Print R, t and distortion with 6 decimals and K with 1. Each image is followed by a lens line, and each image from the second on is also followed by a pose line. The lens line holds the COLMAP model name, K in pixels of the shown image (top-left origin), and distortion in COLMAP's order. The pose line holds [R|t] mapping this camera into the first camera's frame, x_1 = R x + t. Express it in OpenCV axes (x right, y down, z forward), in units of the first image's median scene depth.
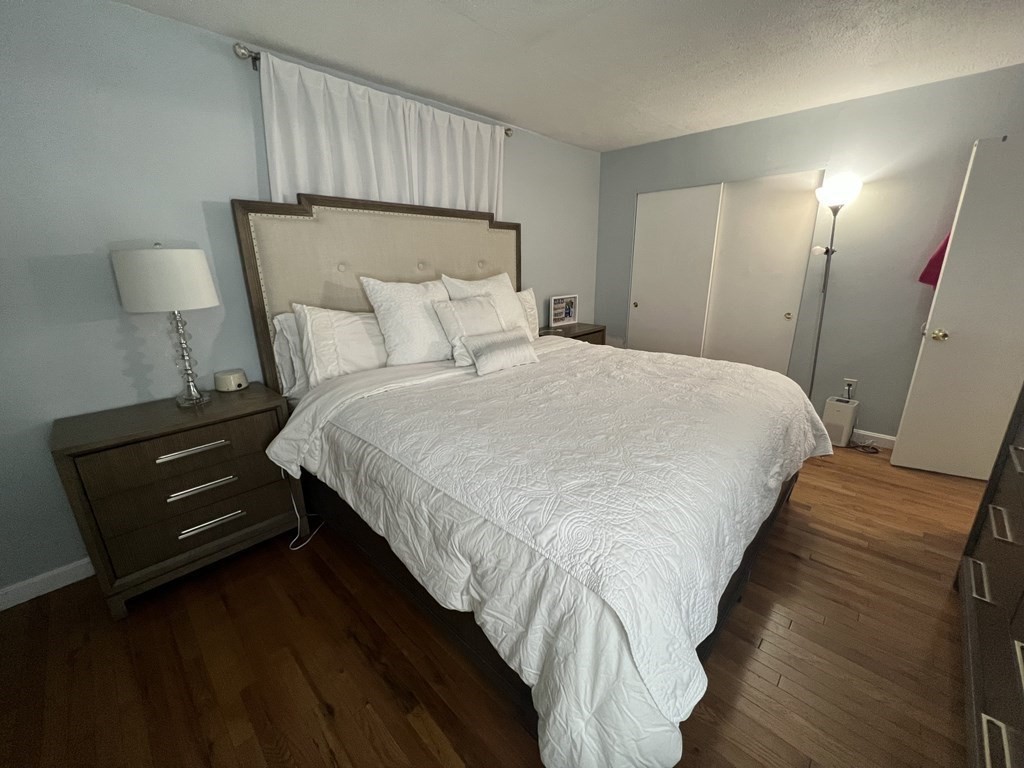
lens RADIAL K [[413.3, 0, 513.1], [0, 413.3, 383.7], [0, 0, 1]] dist [0.004031, -0.000116]
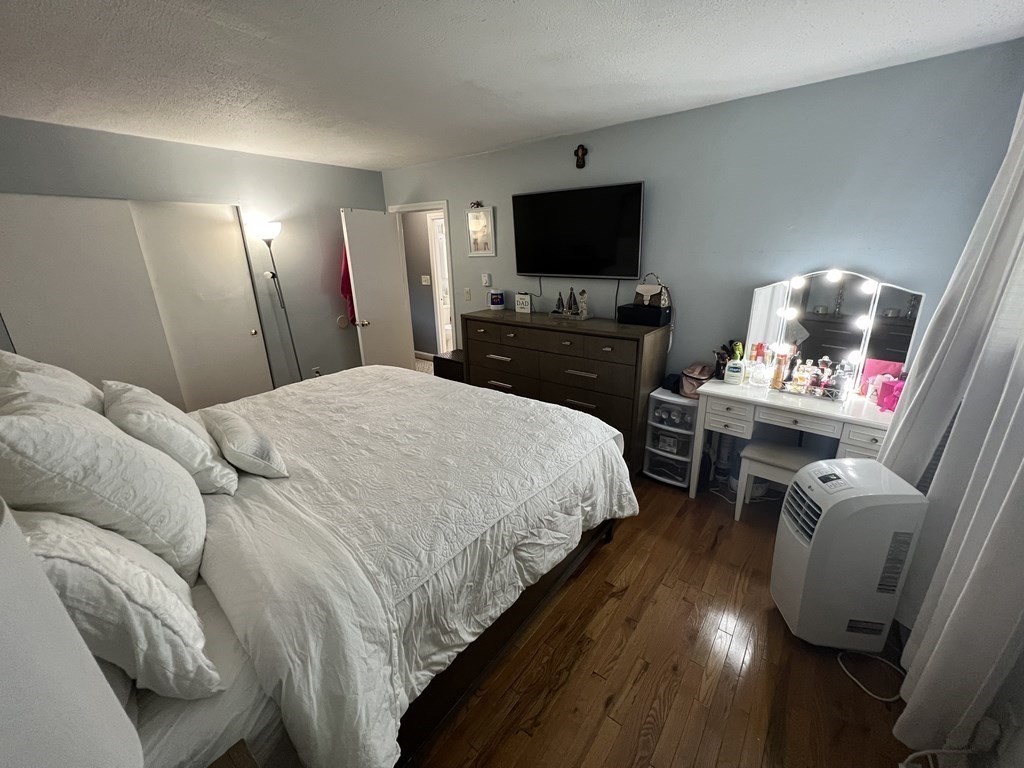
lens RADIAL K [[409.5, 0, 514.3], [0, 409.5, 385.1], [0, 0, 1]] dist [0.000264, 0.000044]
pose [[-0.105851, -0.298888, 0.948400, -0.784128], [0.304529, 0.898187, 0.317052, -0.278341], [-0.946603, 0.322375, -0.004054, 0.621303]]
